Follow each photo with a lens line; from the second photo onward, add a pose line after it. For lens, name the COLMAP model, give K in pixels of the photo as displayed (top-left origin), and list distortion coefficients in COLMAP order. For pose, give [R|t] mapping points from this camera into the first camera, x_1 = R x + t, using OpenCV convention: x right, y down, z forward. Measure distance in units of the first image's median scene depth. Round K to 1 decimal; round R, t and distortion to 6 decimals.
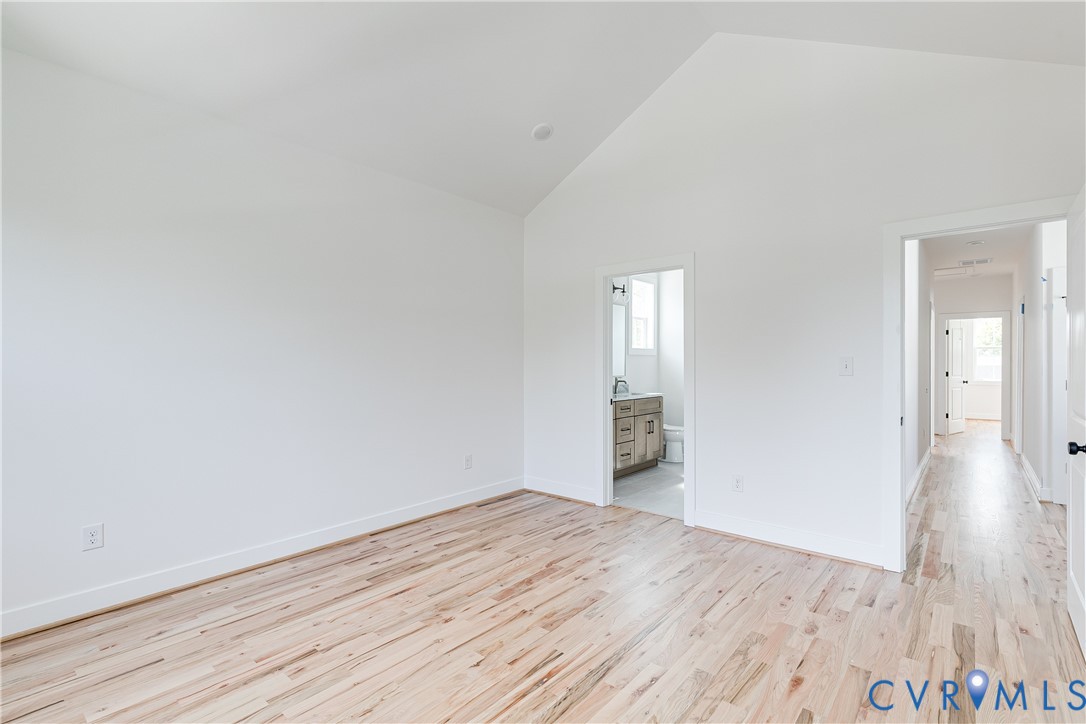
lens RADIAL K [[497.1, 0, 549.7], [0, 497.1, 364.4], [0, 0, 1]] dist [0.016445, 0.000041]
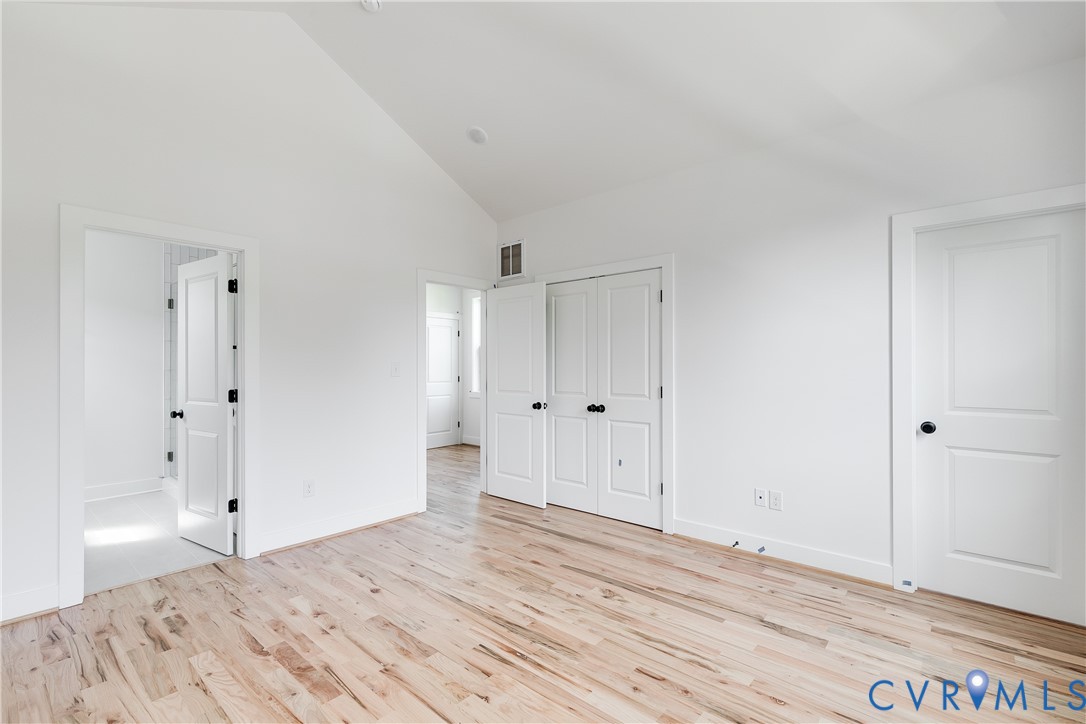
lens RADIAL K [[497.1, 0, 547.7], [0, 497.1, 364.4], [0, 0, 1]] dist [0.016445, 0.000041]
pose [[0.019327, 0.006397, 0.999793, -0.625037], [0.003654, 0.999972, -0.006469, -0.002953], [-0.999807, 0.003778, 0.019303, 0.508308]]
